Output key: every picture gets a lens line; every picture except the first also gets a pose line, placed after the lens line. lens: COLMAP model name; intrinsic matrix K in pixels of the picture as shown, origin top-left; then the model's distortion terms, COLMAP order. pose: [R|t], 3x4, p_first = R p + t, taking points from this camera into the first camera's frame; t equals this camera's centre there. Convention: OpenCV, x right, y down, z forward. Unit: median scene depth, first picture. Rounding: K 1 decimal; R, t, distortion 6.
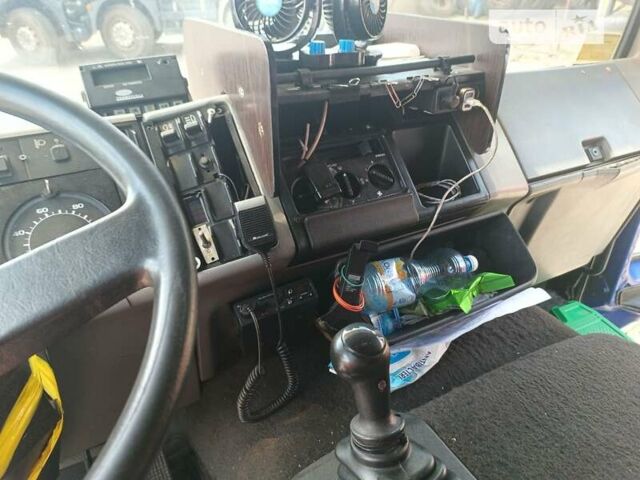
lens RADIAL K [[470.3, 0, 316.2], [0, 470.3, 240.9], [0, 0, 1]] dist [0.007446, -0.009735]
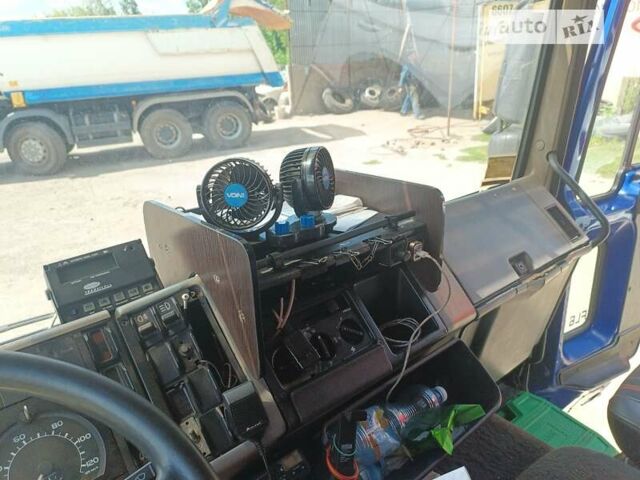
lens RADIAL K [[470.3, 0, 316.2], [0, 470.3, 240.9], [0, 0, 1]] dist [0.007446, -0.009735]
pose [[0.981303, -0.103674, 0.162163, -0.095055], [0.130460, 0.977733, -0.164373, -0.183293], [-0.141511, 0.182456, 0.972977, -0.055829]]
